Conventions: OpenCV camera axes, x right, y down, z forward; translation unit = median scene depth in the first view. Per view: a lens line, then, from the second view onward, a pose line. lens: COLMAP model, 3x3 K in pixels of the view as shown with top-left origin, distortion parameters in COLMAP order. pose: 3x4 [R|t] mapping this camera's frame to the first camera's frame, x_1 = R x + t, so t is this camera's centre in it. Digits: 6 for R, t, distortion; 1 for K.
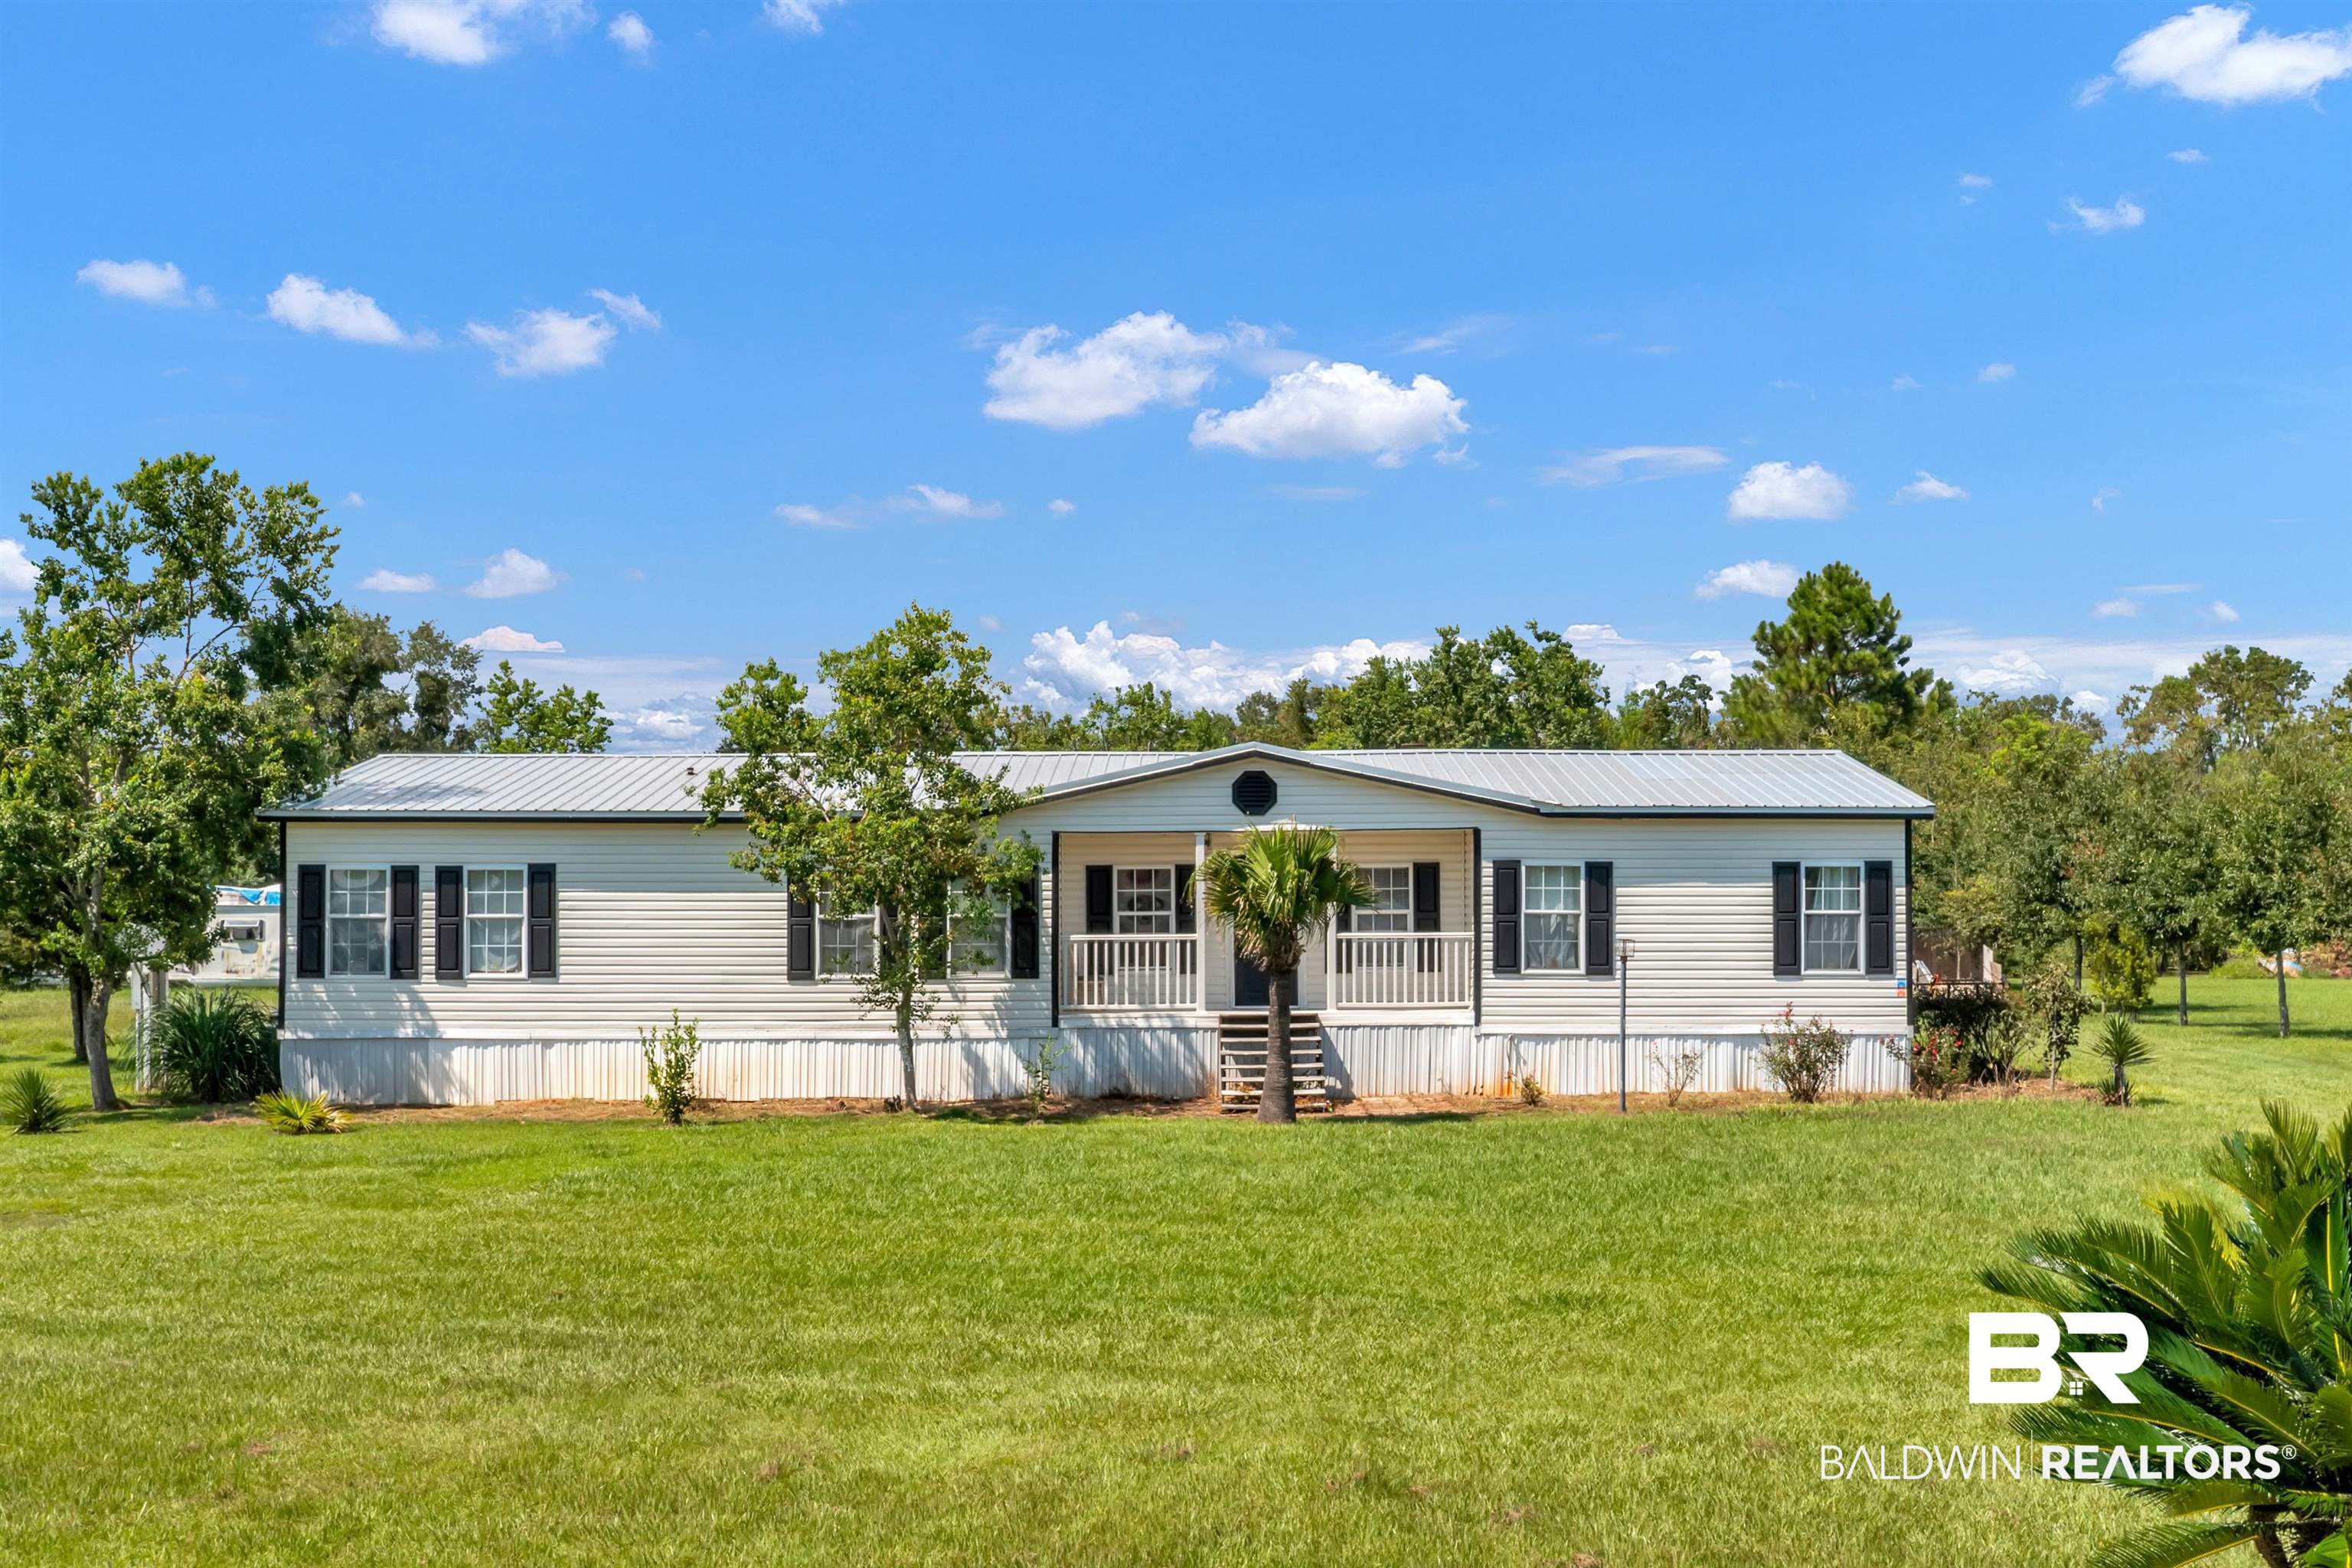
lens RADIAL K [[2227.5, 0, 1176.0], [0, 2227.5, 784.0], [0, 0, 1]] dist [-0.008794, 0.006731]
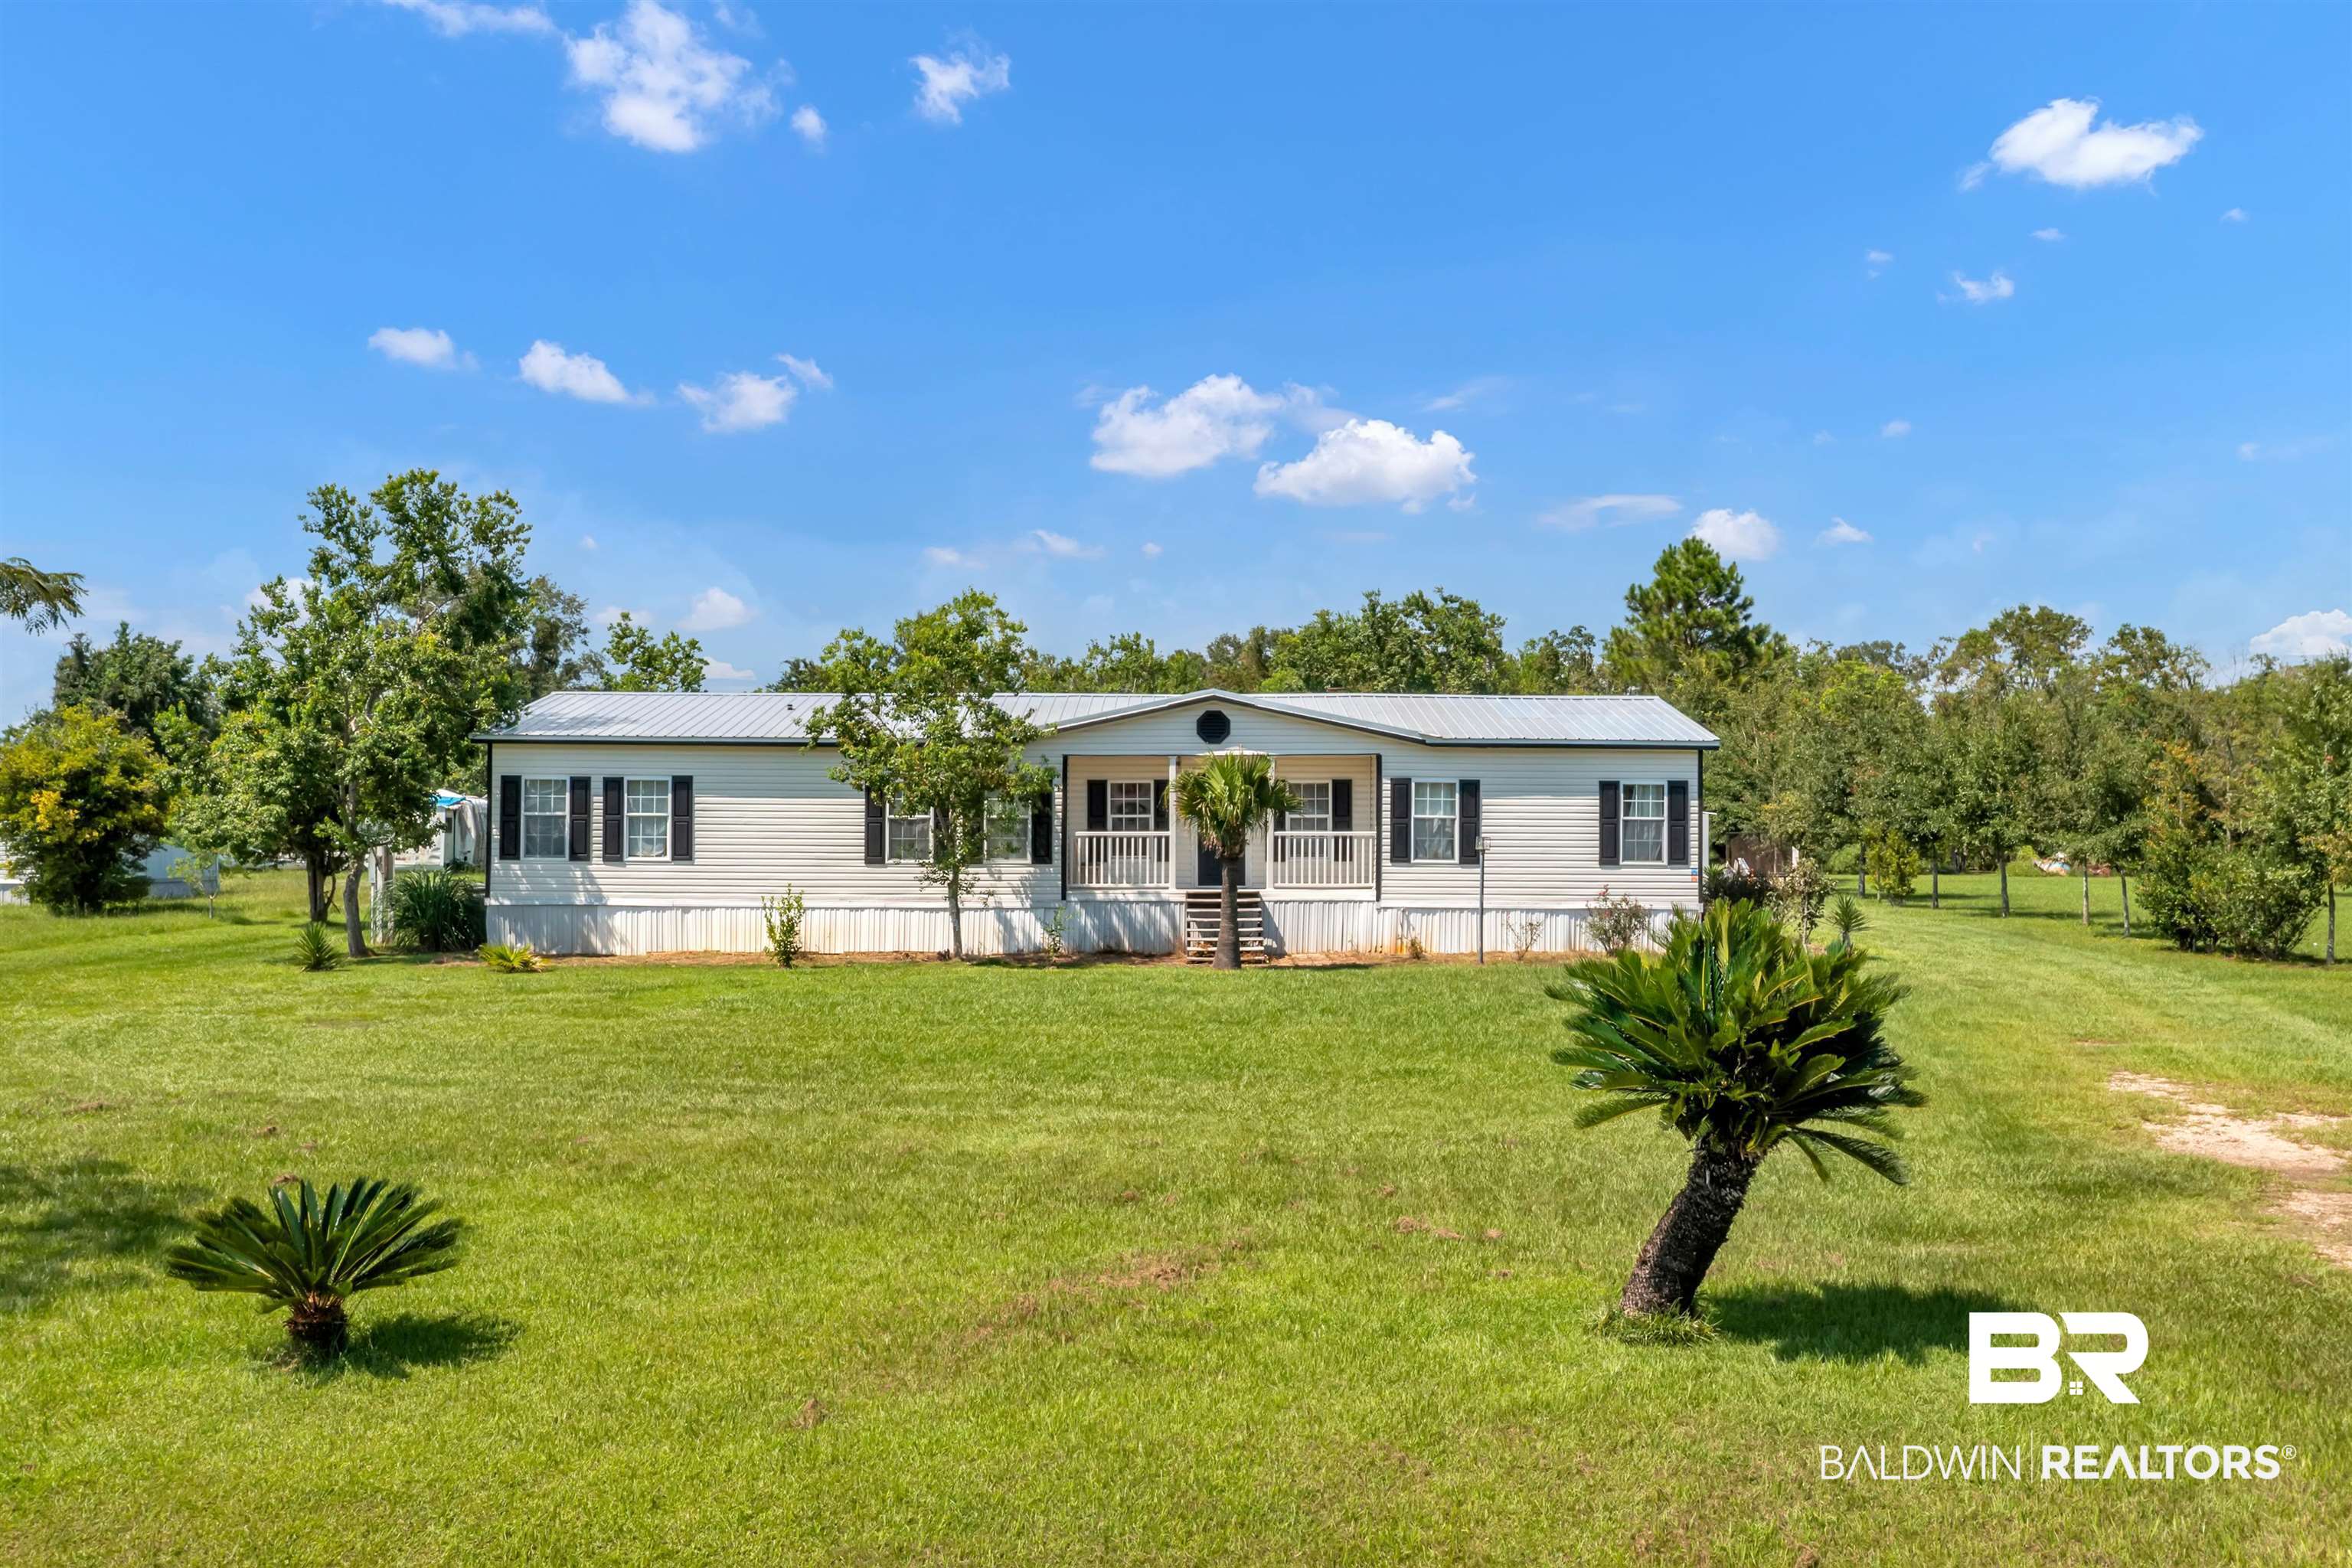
lens RADIAL K [[1908.3, 0, 1157.5], [0, 1908.3, 713.0], [0, 0, 1]] dist [-0.007245, 0.001653]
pose [[0.999977, 0.006794, 0.000631, 0.000698], [-0.006796, 0.999974, 0.002562, -0.007007], [-0.000614, -0.002566, 0.999997, -0.150876]]
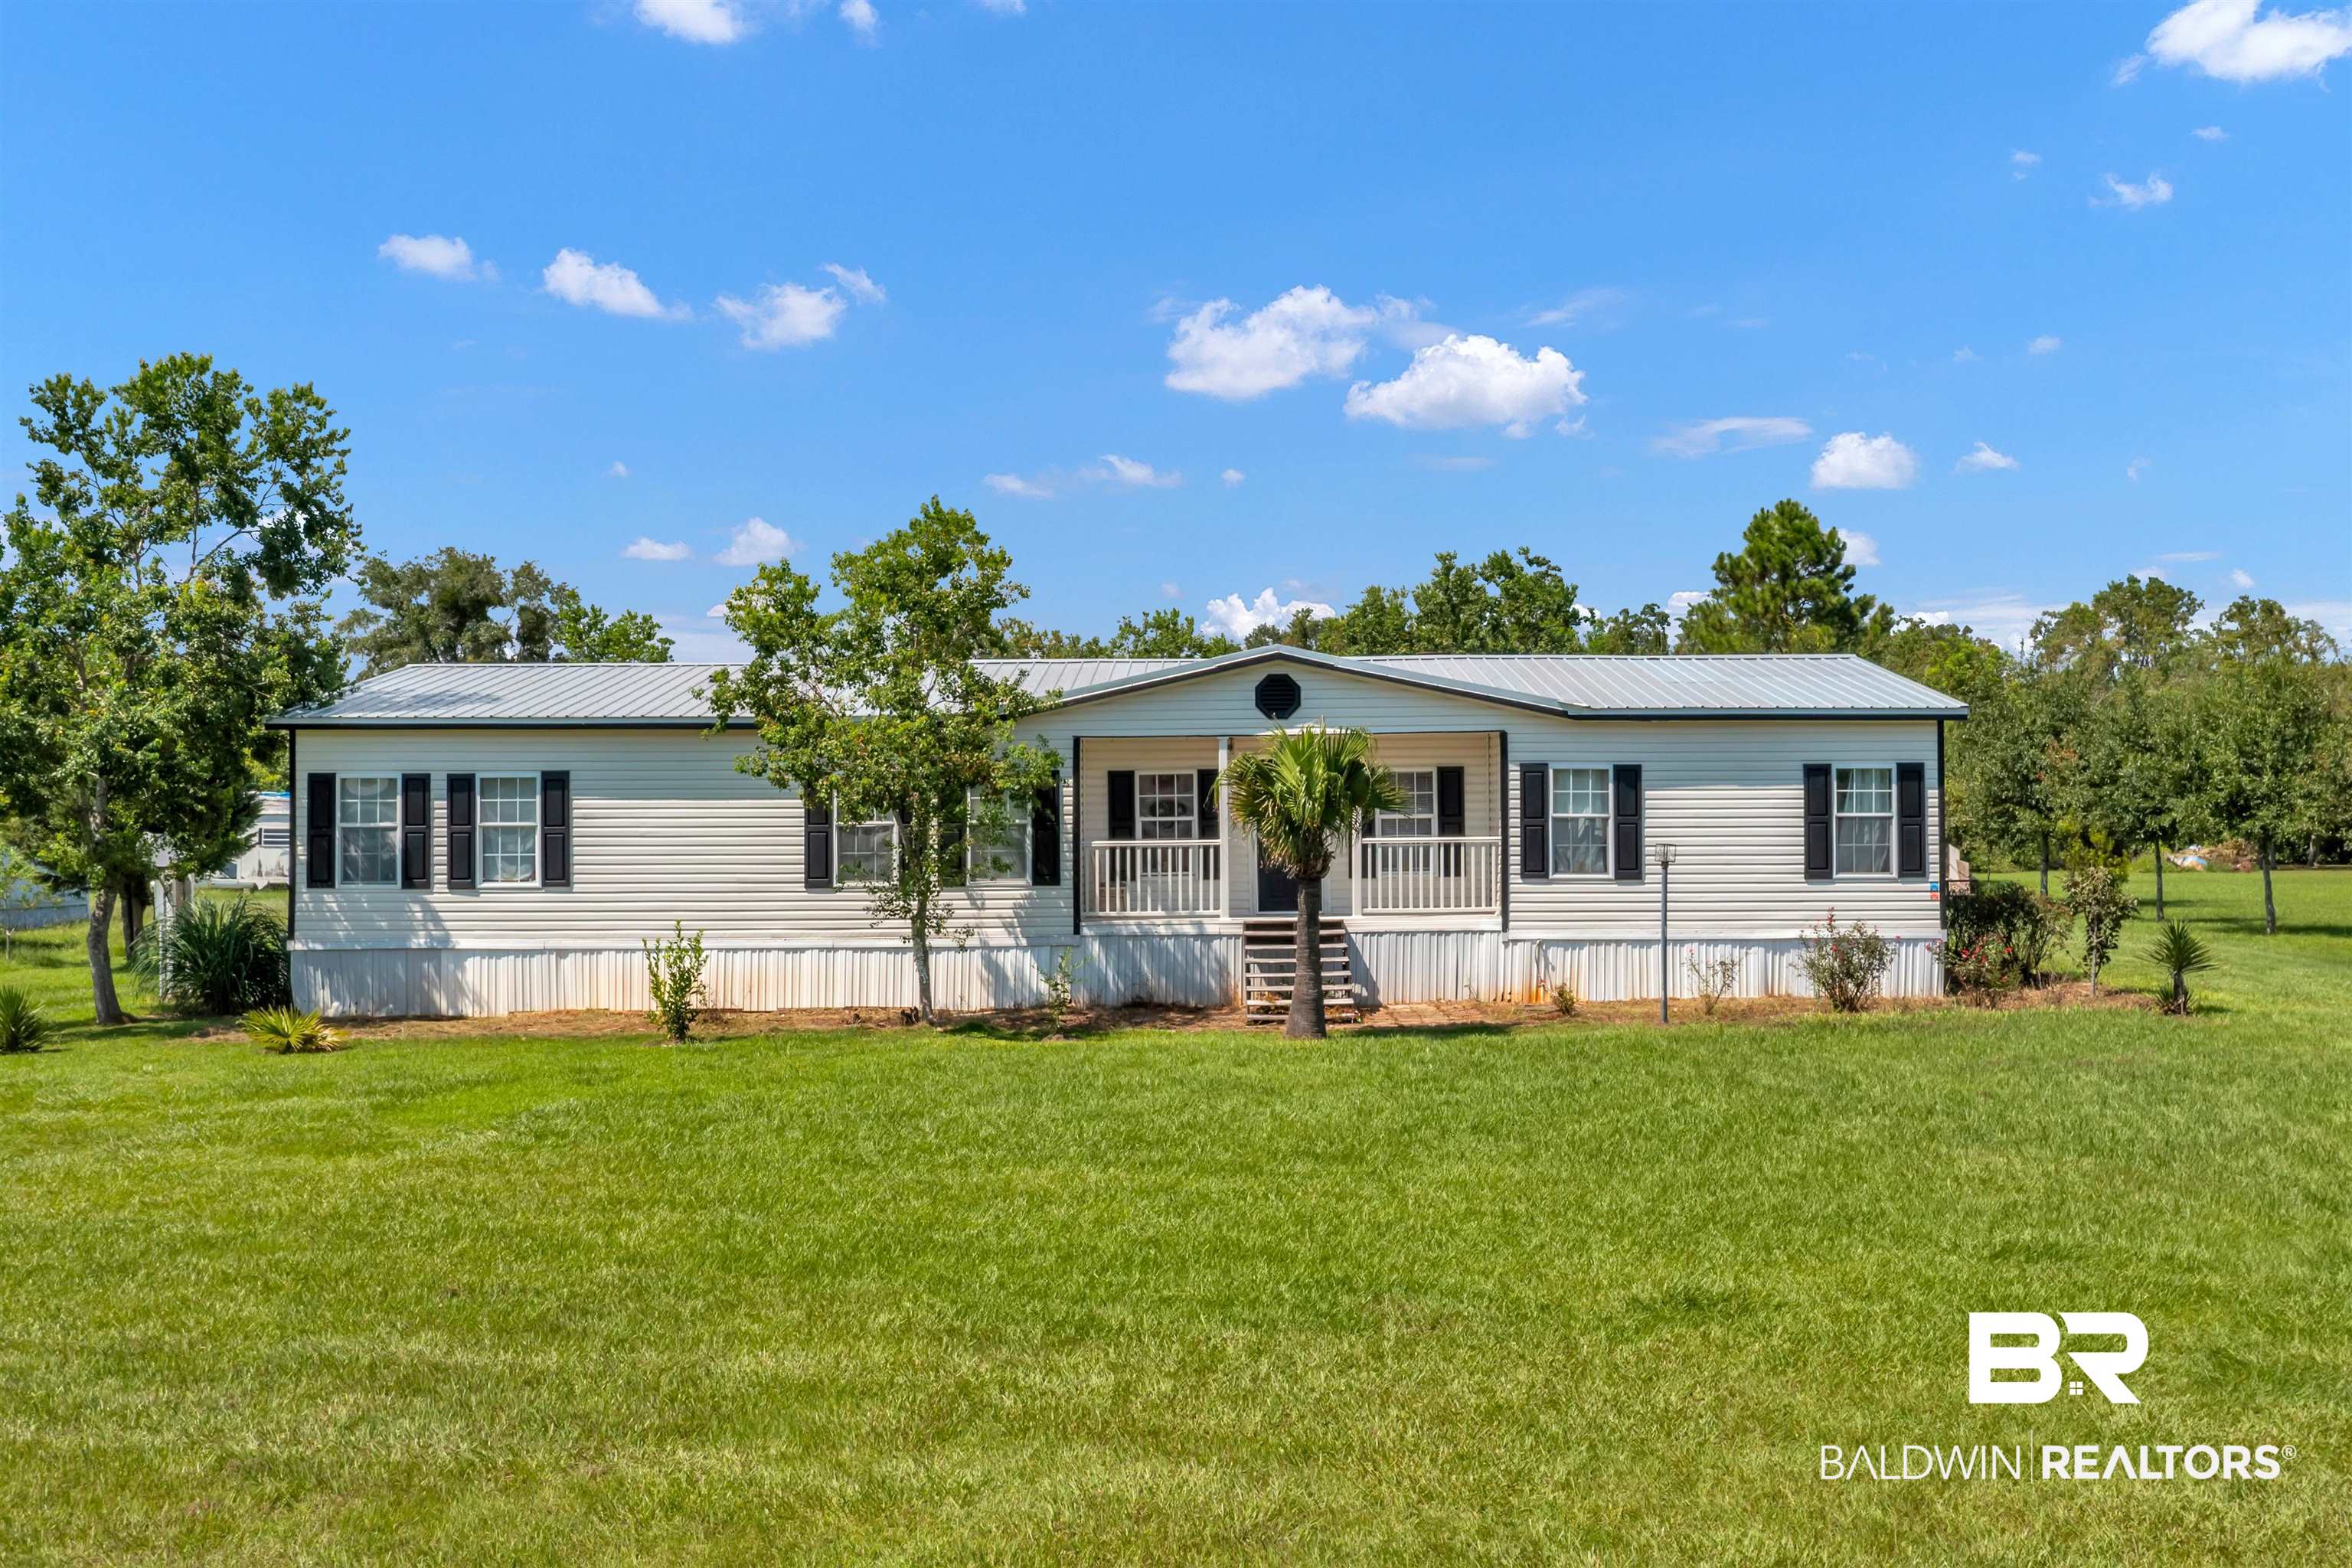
lens RADIAL K [[1880.1, 0, 1191.7], [0, 1880.1, 703.6], [0, 0, 1]] dist [-0.002315, -0.000126]
pose [[0.999991, -0.004262, -0.000024, -0.002925], [0.004262, 0.999988, -0.002358, 0.009056], [0.000034, 0.002358, 0.999997, 0.167580]]
